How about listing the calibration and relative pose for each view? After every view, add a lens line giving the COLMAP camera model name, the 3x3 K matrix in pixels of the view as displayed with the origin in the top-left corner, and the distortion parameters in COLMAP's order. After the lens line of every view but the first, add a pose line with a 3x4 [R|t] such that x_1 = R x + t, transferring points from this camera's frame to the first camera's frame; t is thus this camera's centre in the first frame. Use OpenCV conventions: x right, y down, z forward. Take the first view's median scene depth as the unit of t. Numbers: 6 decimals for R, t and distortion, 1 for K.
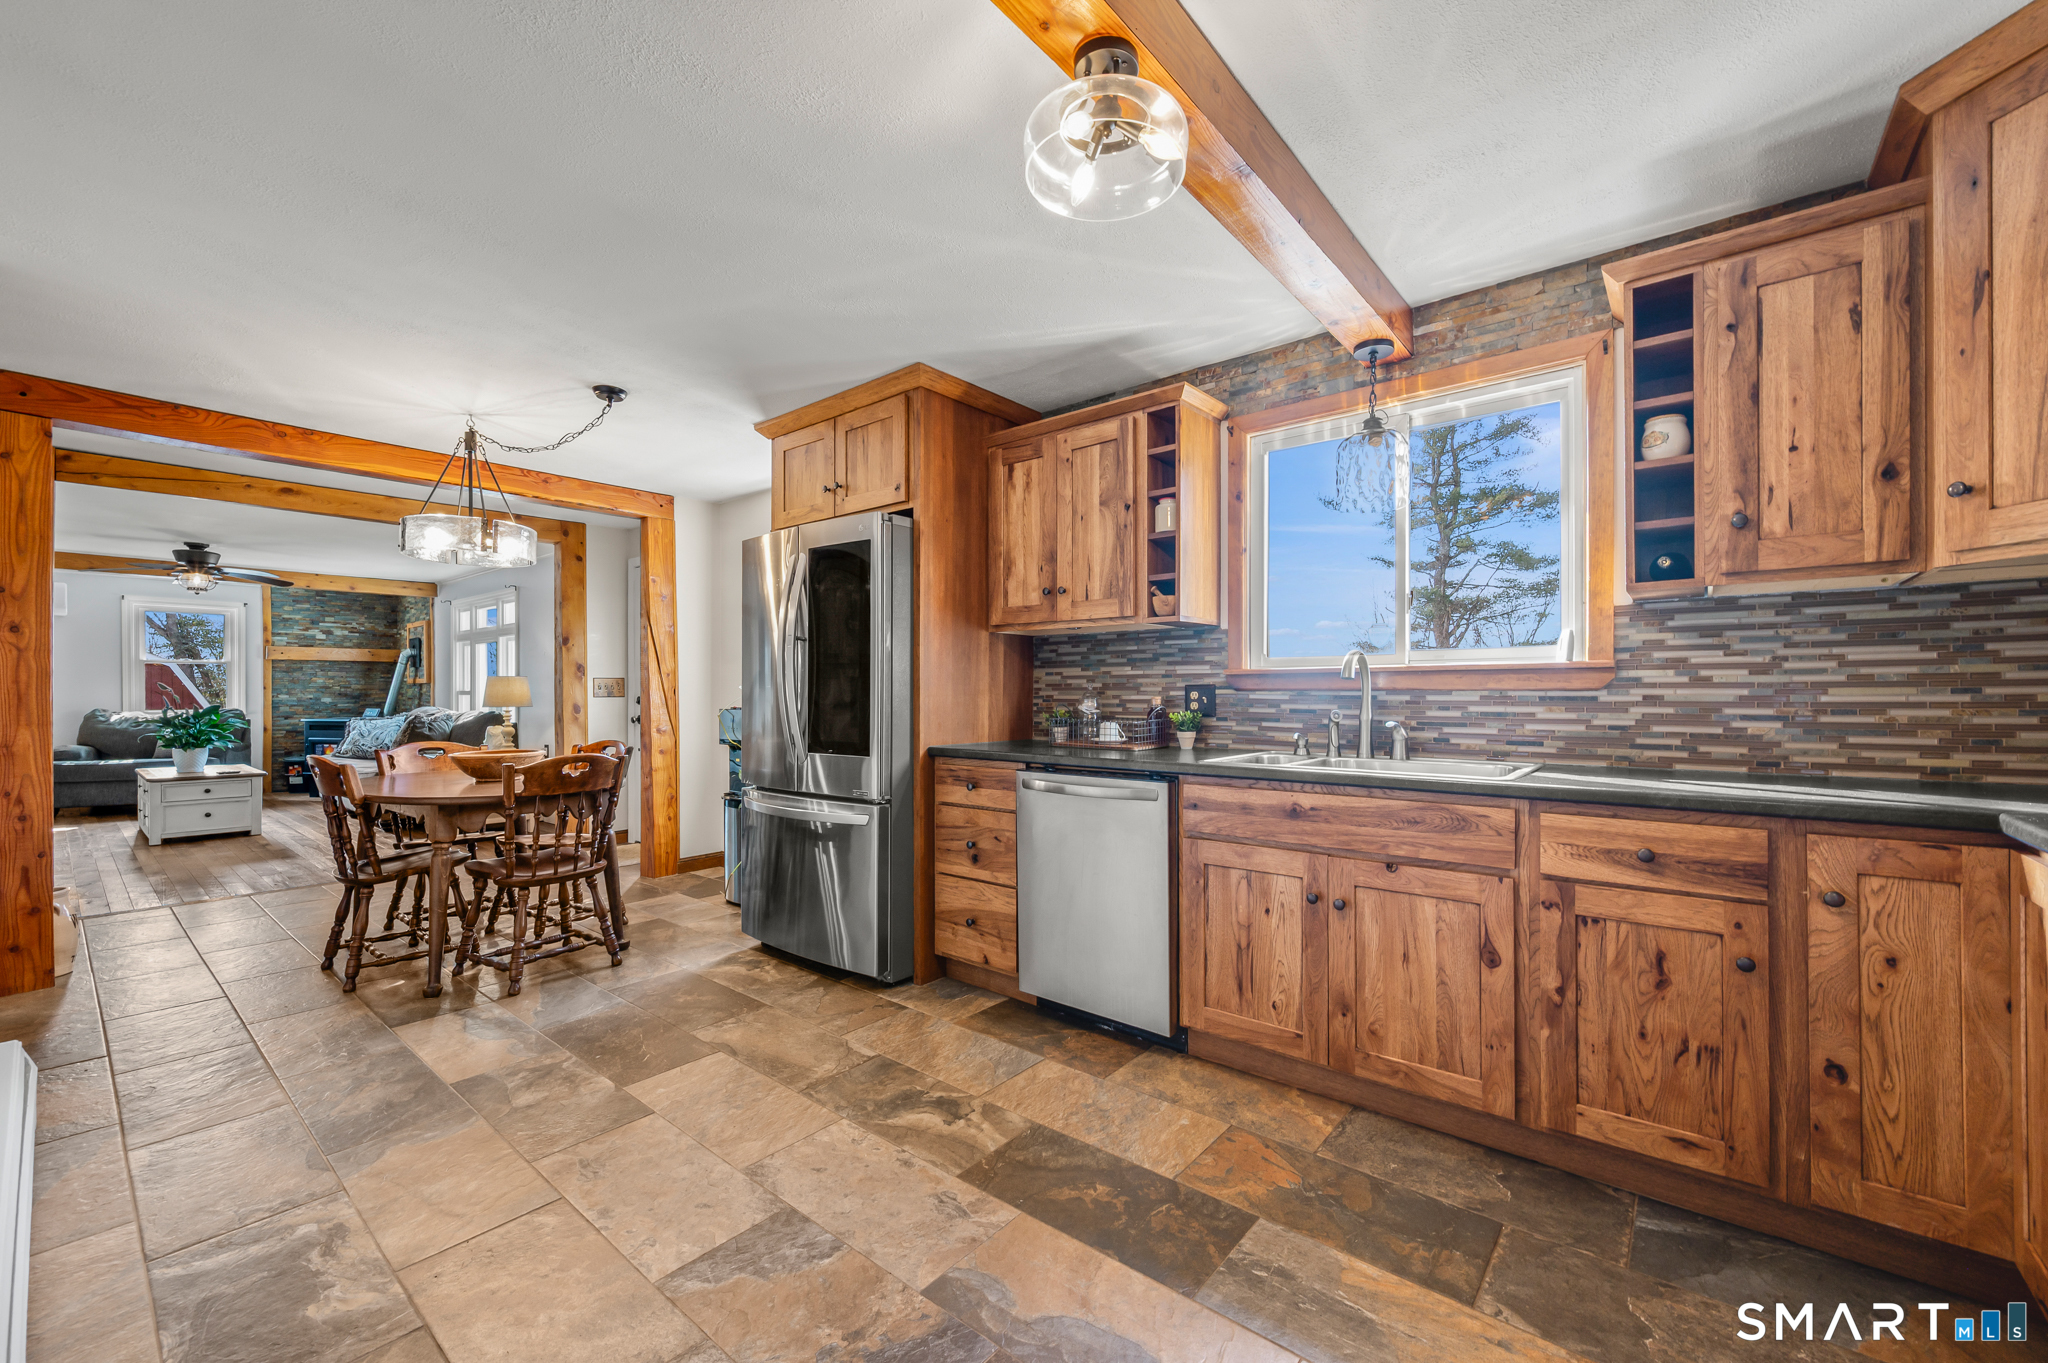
lens RADIAL K [[818.0, 0, 1030.2], [0, 818.0, 695.2], [0, 0, 1]] dist [0.000204, 0.000035]
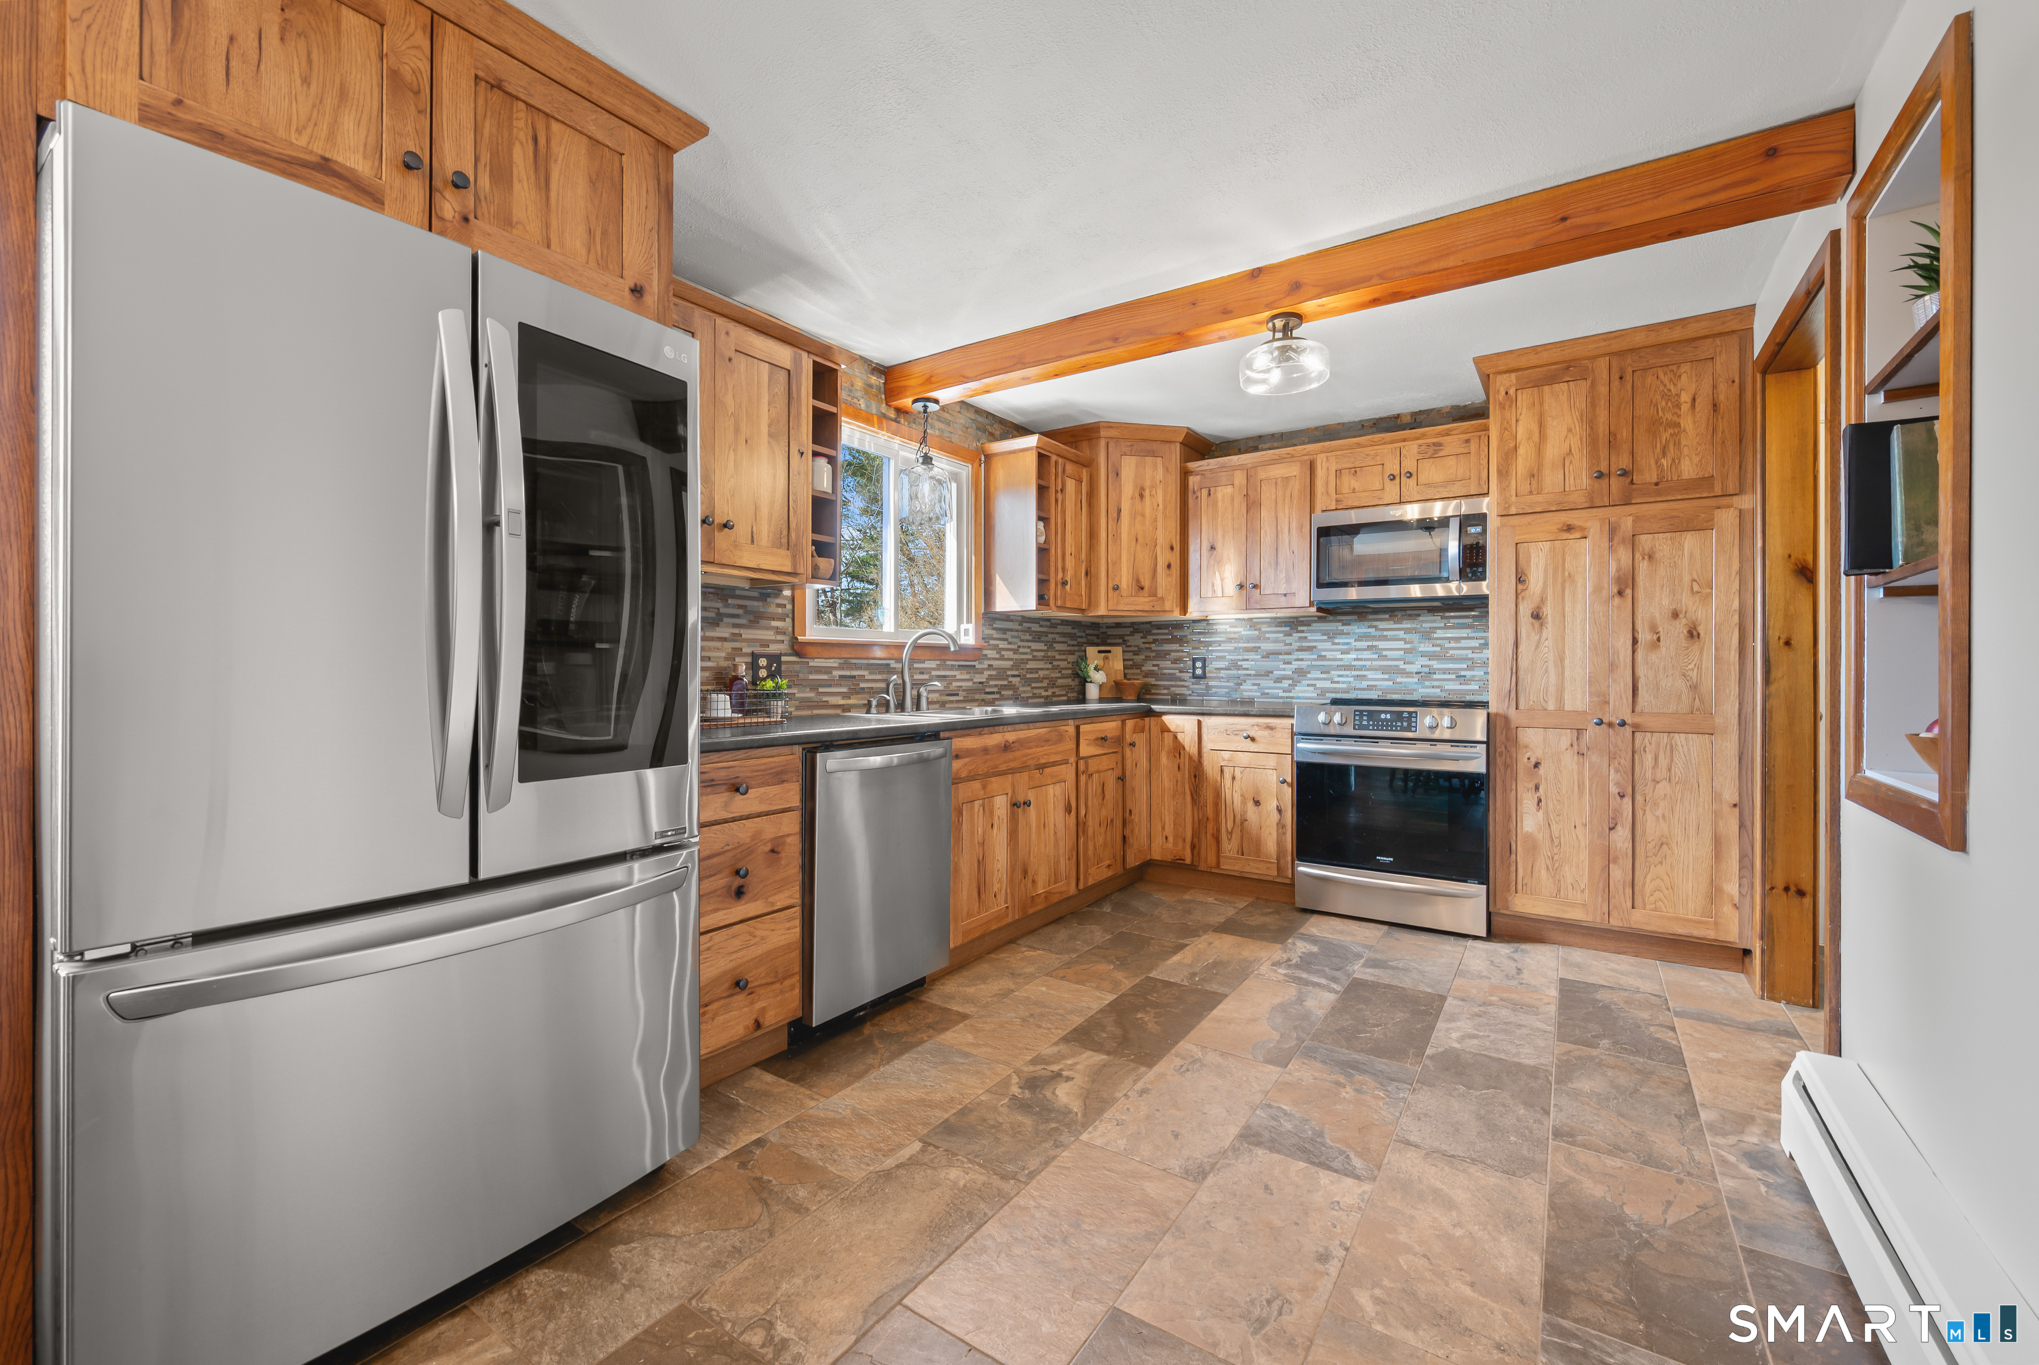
lens RADIAL K [[822.0, 0, 1035.0], [0, 822.0, 668.7], [0, 0, 1]] dist [-0.002118, -0.000203]
pose [[-0.108420, 0.002665, 0.994102, -1.083643], [0.001271, 0.999996, -0.002543, 0.014886], [-0.994104, 0.000988, -0.108422, 1.124219]]
